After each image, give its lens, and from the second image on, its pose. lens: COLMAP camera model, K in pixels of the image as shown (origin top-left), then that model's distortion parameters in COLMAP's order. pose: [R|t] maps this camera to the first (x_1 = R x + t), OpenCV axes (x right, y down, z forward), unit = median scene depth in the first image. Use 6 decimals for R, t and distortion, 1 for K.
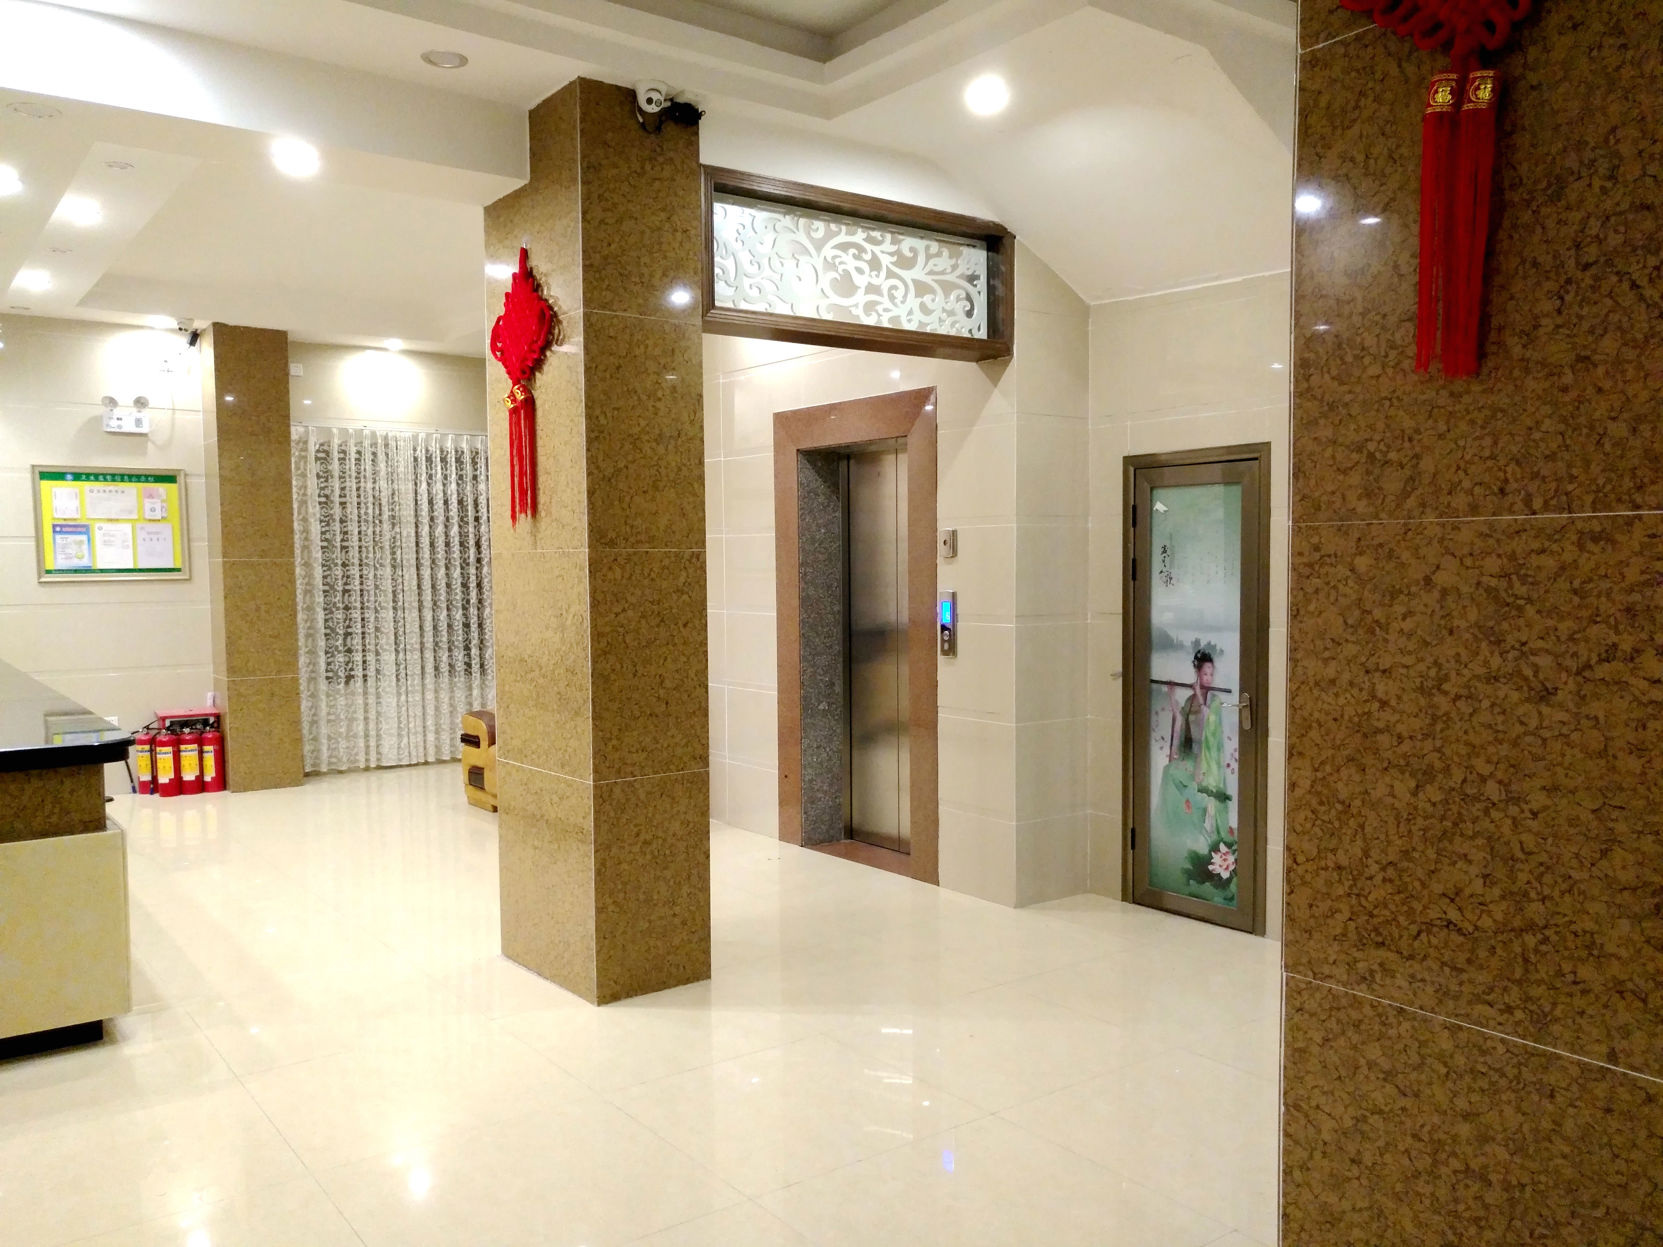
lens RADIAL K [[1297.2, 0, 834.3], [0, 1297.2, 645.1], [0, 0, 1]] dist [0.015490, 0.003970]
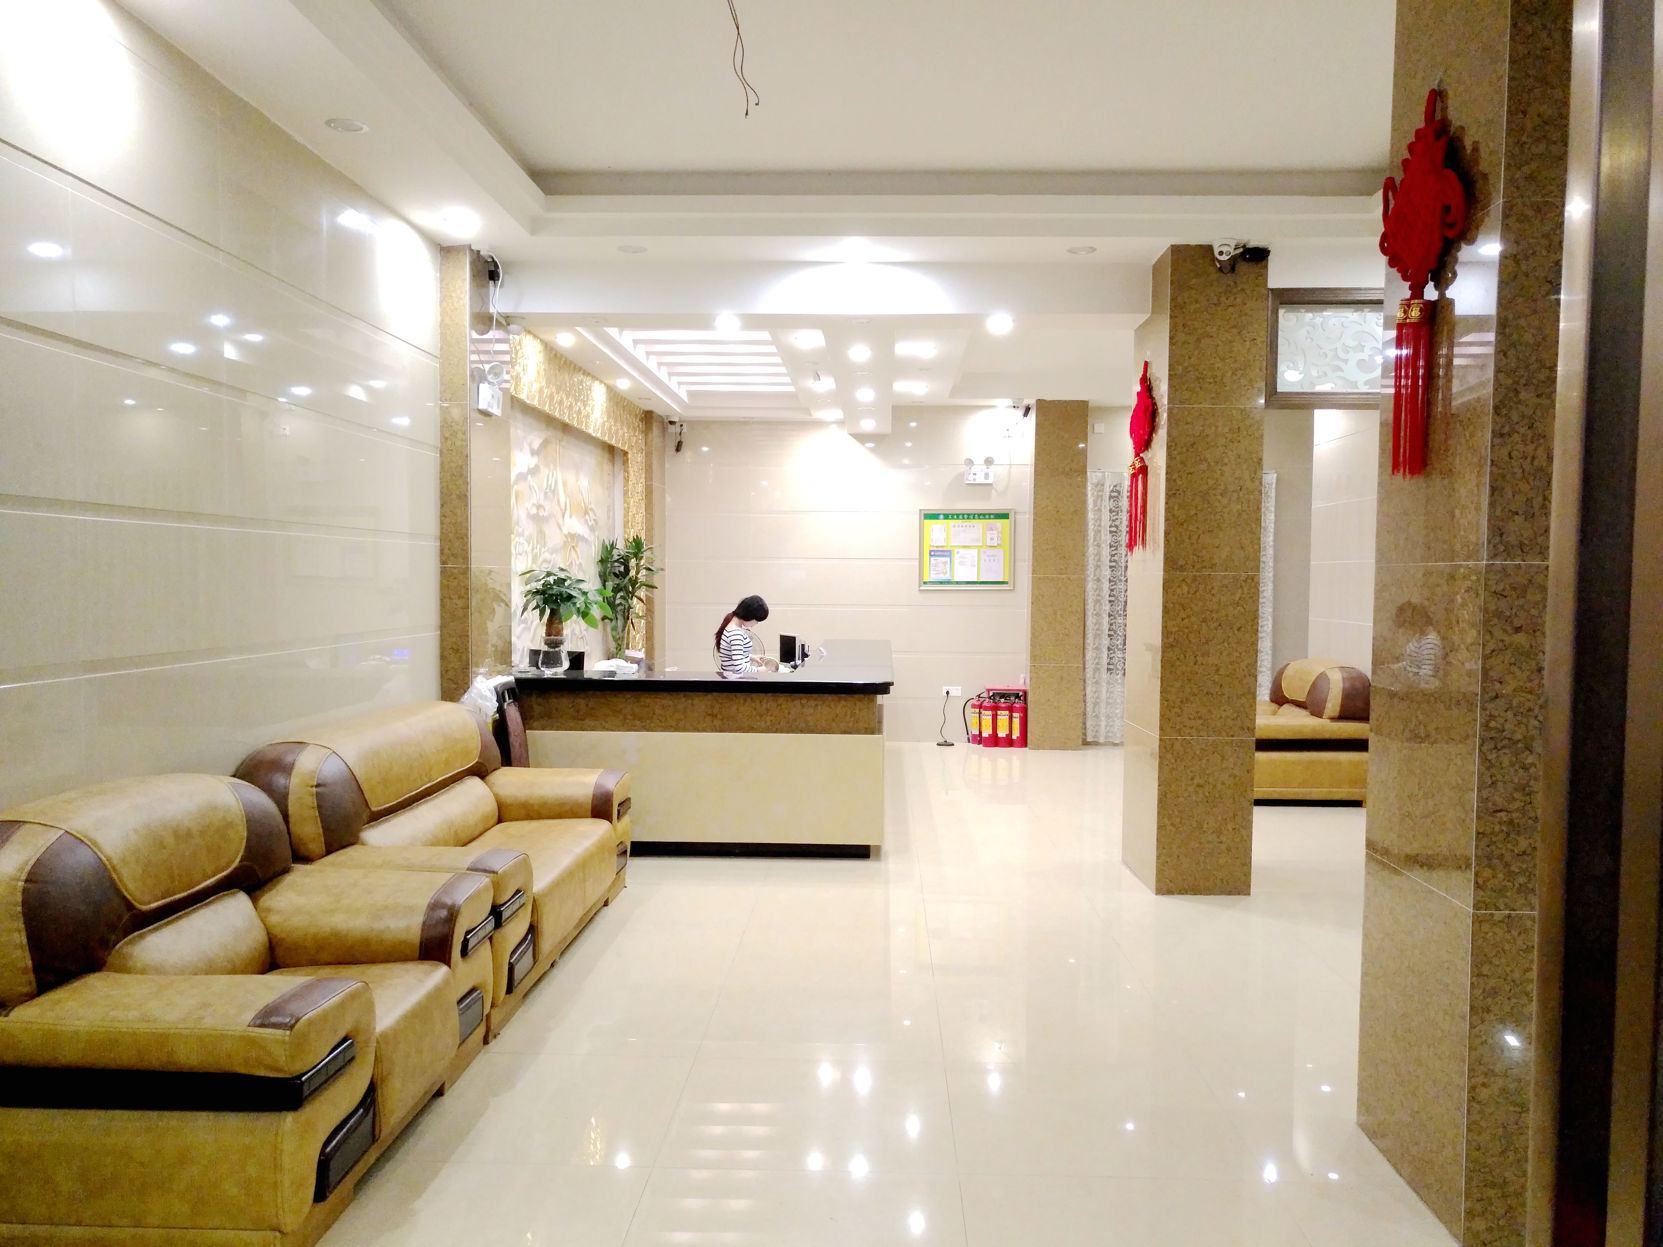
lens RADIAL K [[1297.2, 0, 834.3], [0, 1297.2, 645.1], [0, 0, 1]] dist [0.015490, 0.003970]
pose [[0.775860, 0.045922, -0.629231, 0.405657], [-0.053332, 0.998551, 0.007116, 0.013726], [0.628647, 0.028037, 0.777185, -0.314127]]
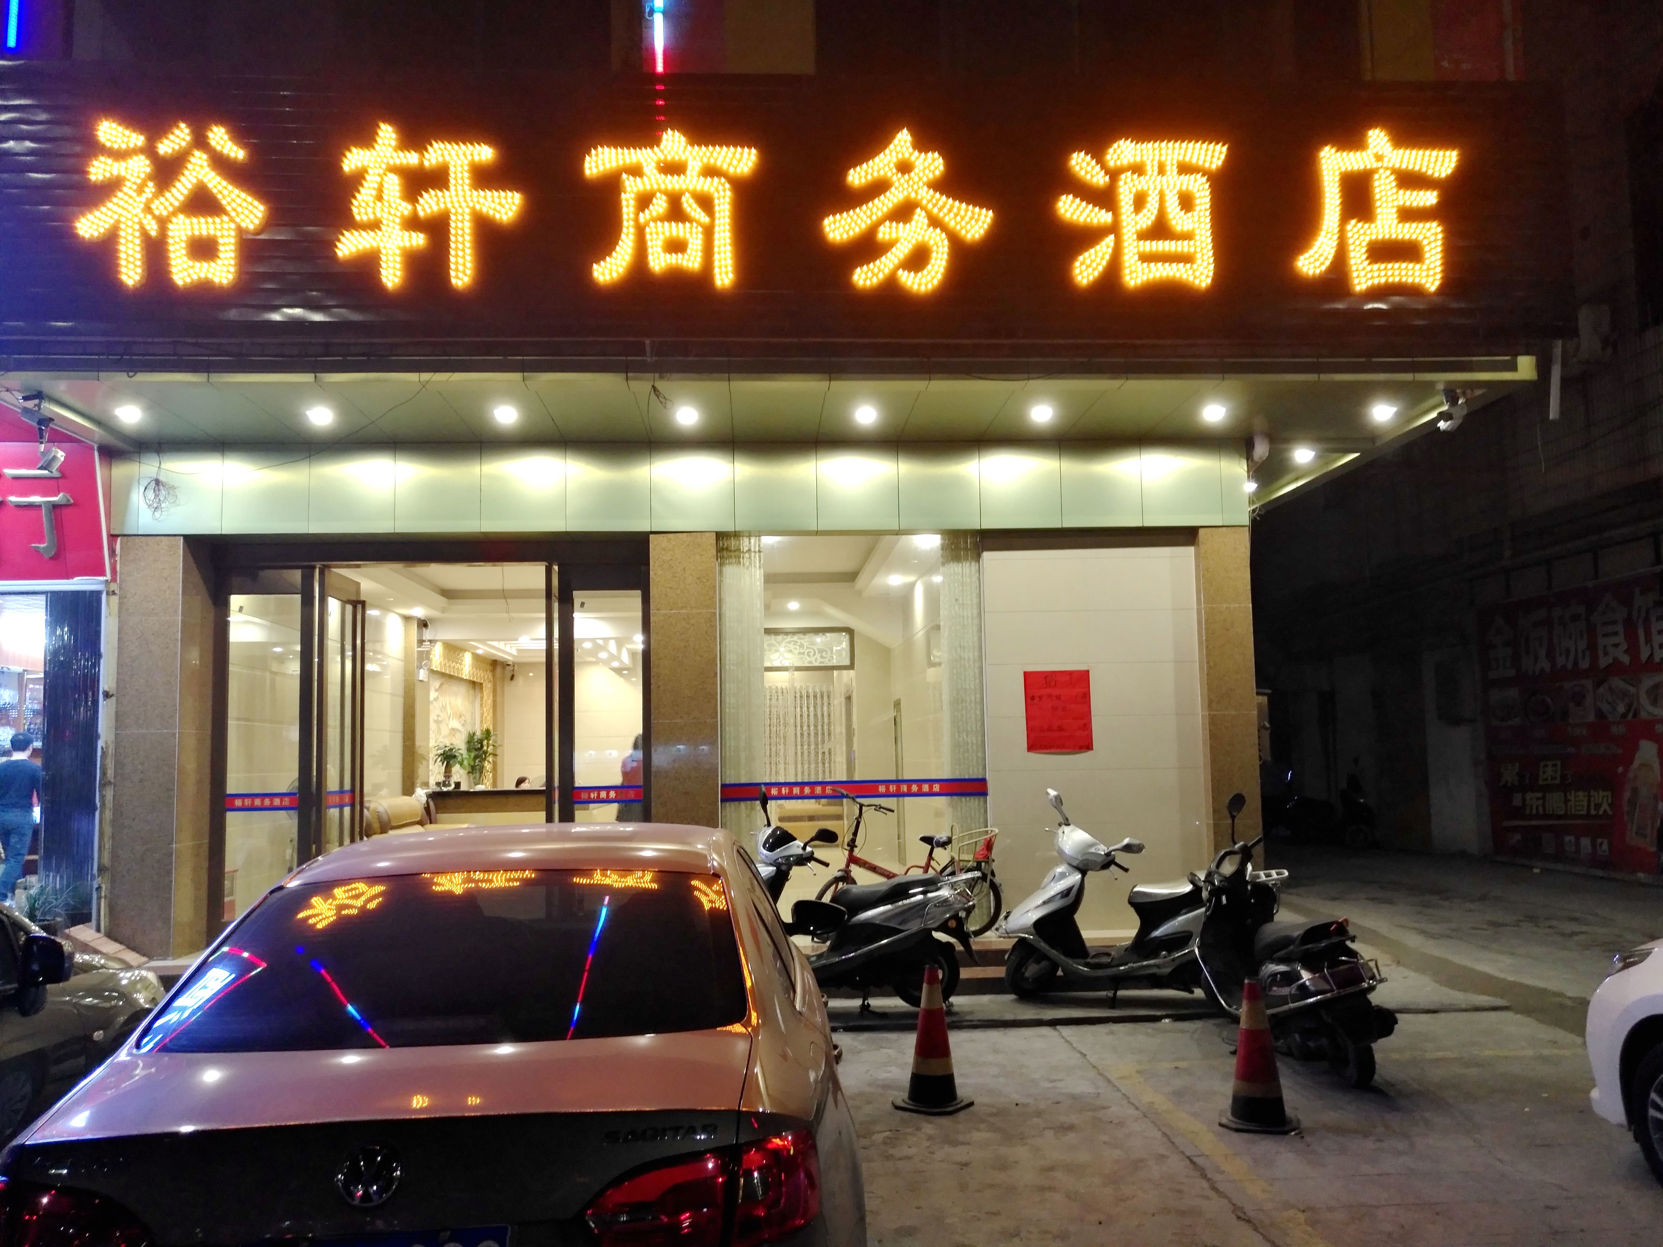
lens RADIAL K [[1297.2, 0, 834.3], [0, 1297.2, 645.1], [0, 0, 1]] dist [0.015490, 0.003970]
pose [[0.835829, -0.055433, -0.546184, 2.462641], [-0.022254, 0.990650, -0.134598, 0.172340], [0.548539, 0.124656, 0.826781, -2.115233]]
